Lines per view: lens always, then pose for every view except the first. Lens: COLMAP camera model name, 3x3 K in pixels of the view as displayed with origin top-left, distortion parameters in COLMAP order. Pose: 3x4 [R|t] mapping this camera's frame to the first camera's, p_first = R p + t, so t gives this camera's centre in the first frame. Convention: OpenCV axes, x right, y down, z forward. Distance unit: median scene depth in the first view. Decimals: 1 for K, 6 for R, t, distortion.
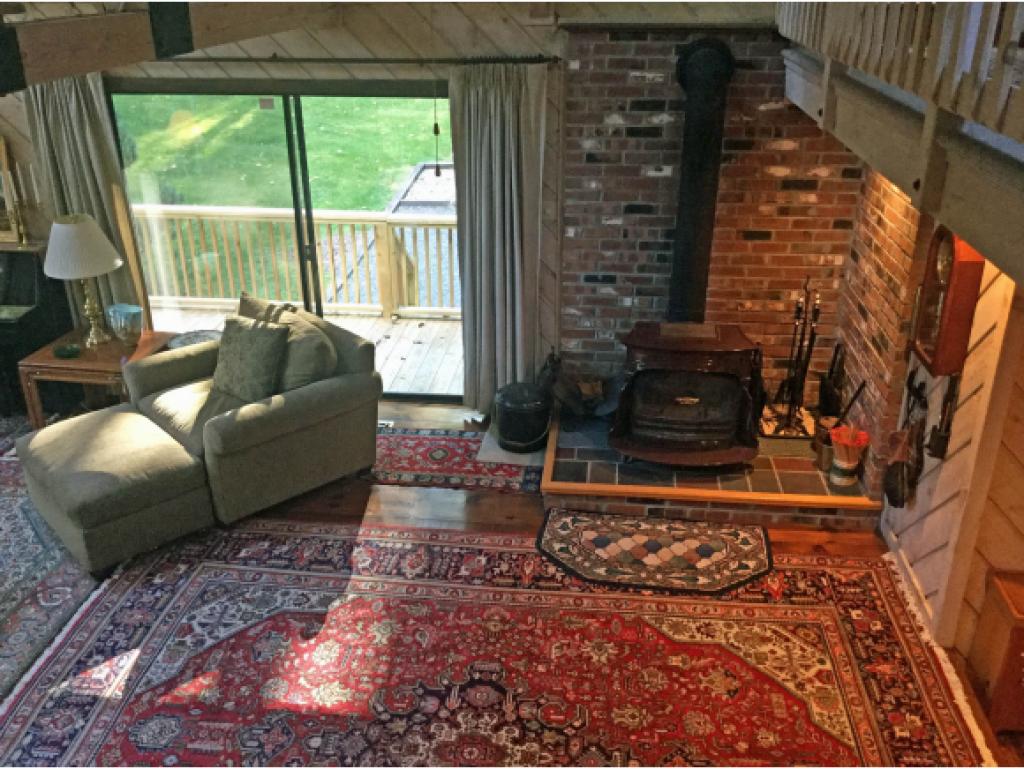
lens RADIAL K [[920.5, 0, 508.7], [0, 920.5, 381.1], [0, 0, 1]] dist [0.090239, -0.158208]
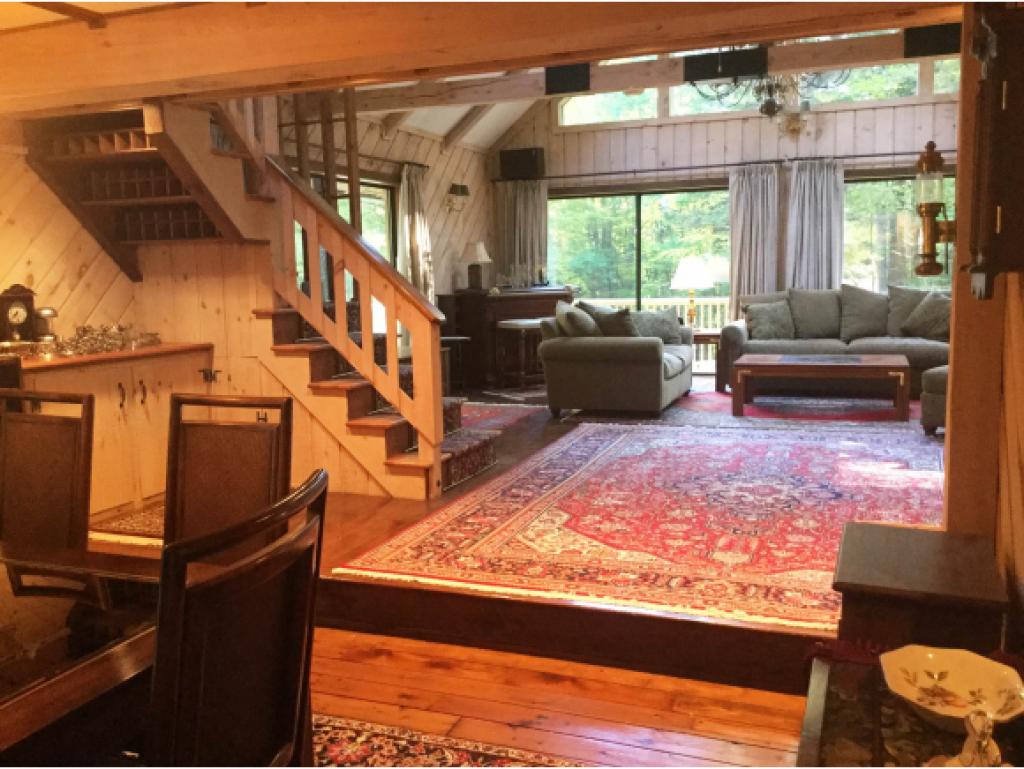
lens RADIAL K [[920.5, 0, 508.6], [0, 920.5, 382.5], [0, 0, 1]] dist [0.090239, -0.158208]
pose [[-0.262783, 0.128828, -0.956216, 1.206781], [-0.370636, 0.901531, 0.223317, 0.064675], [0.890828, 0.413092, -0.189159, 0.726138]]
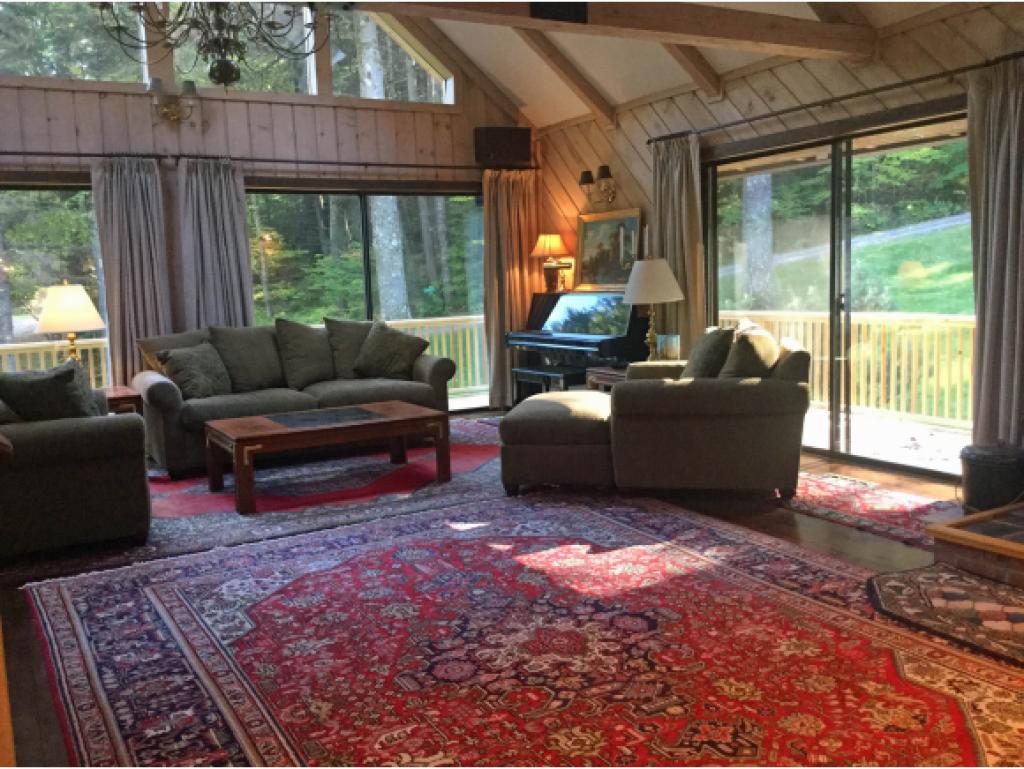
lens RADIAL K [[920.5, 0, 509.8], [0, 920.5, 382.1], [0, 0, 1]] dist [0.090239, -0.158208]
pose [[0.578524, 0.076344, -0.812084, 0.554911], [-0.302240, 0.944802, -0.126493, 0.247522], [0.757602, 0.318623, 0.569665, 0.311050]]
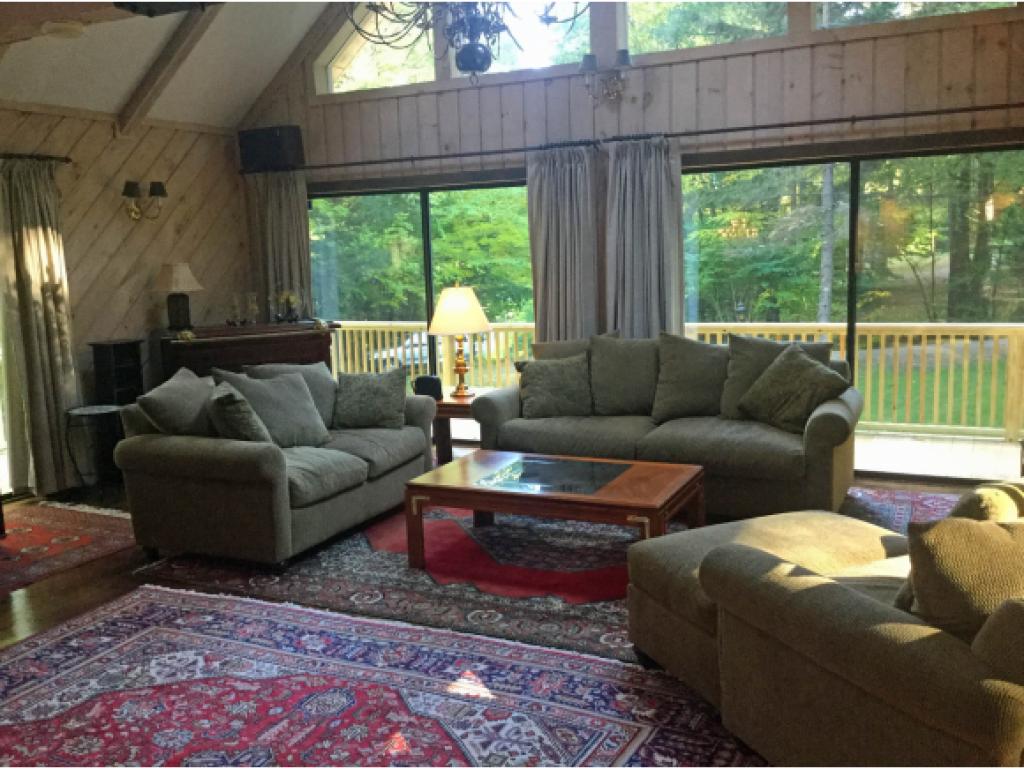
lens RADIAL K [[920.5, 0, 501.9], [0, 920.5, 389.5], [0, 0, 1]] dist [0.090239, -0.158208]
pose [[-0.355365, 0.162718, -0.920456, 0.305107], [-0.347929, 0.890944, 0.291827, -0.192231], [0.867560, 0.423959, -0.259996, 1.102479]]
